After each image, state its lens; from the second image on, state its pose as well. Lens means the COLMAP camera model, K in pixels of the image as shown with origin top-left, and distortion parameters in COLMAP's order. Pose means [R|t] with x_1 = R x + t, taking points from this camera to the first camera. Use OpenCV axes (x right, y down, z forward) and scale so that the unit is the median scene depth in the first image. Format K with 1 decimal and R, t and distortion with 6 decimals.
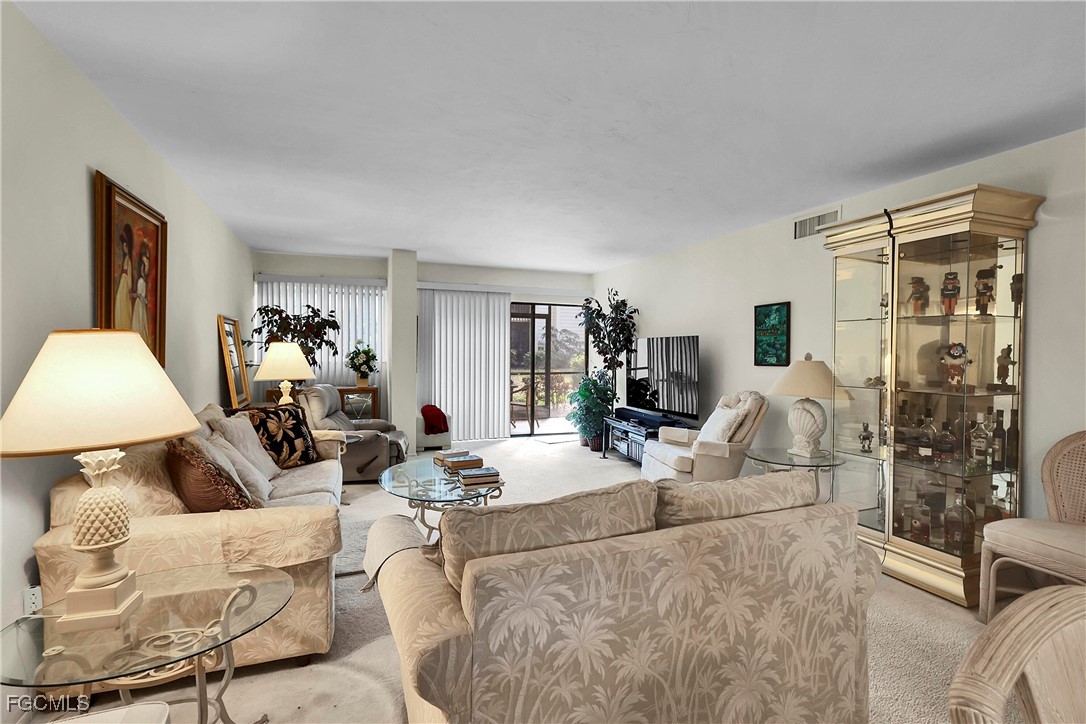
lens RADIAL K [[507.6, 0, 544.8], [0, 507.6, 353.5], [0, 0, 1]] dist [-0.000990, -0.000010]
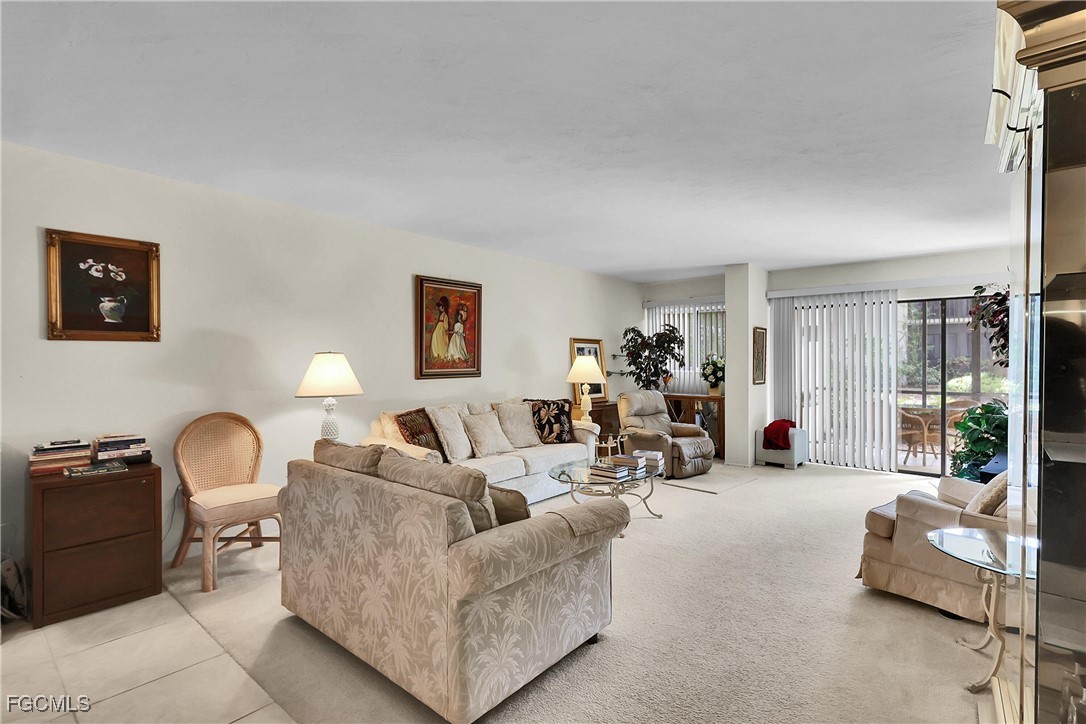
lens RADIAL K [[508.0, 0, 547.7], [0, 508.0, 358.2], [0, 0, 1]] dist [-0.000880, 0.000177]
pose [[0.475345, -0.009514, -0.879748, 0.766406], [-0.005329, 0.999892, -0.013693, 0.004159], [0.879784, 0.011197, 0.475242, 0.310142]]
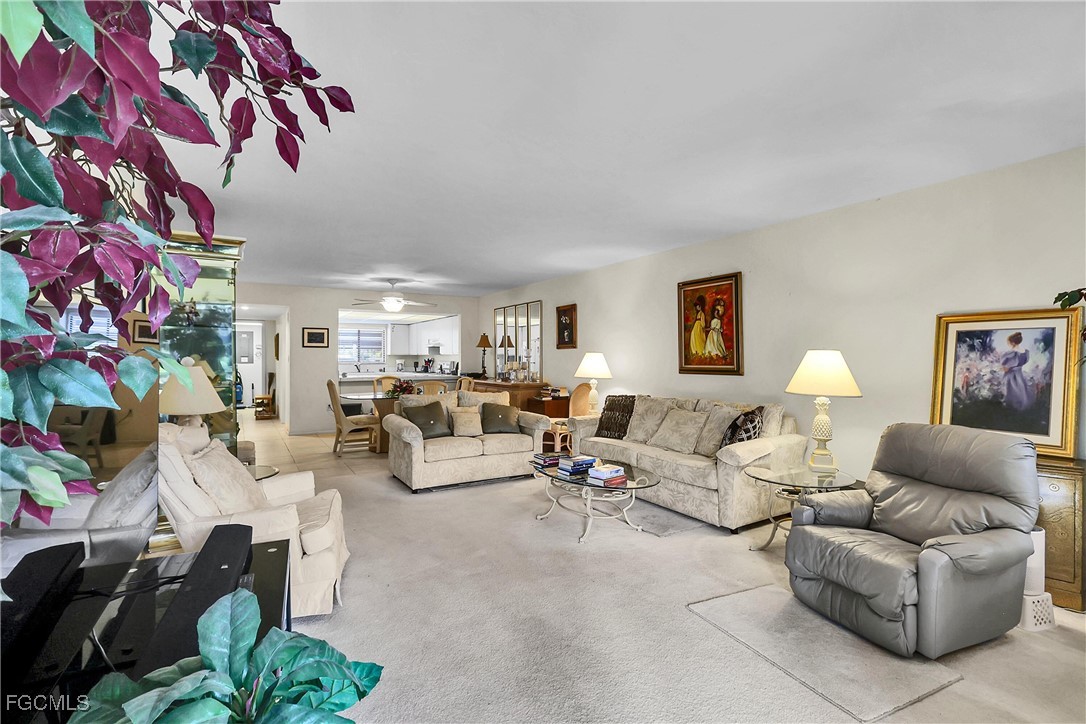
lens RADIAL K [[508.0, 0, 547.7], [0, 508.0, 358.2], [0, 0, 1]] dist [-0.000880, 0.000177]
pose [[-0.986497, -0.009264, -0.163520, 0.073526], [-0.011101, 0.999885, 0.010320, -0.014237], [0.163405, 0.011996, -0.986486, 2.077067]]
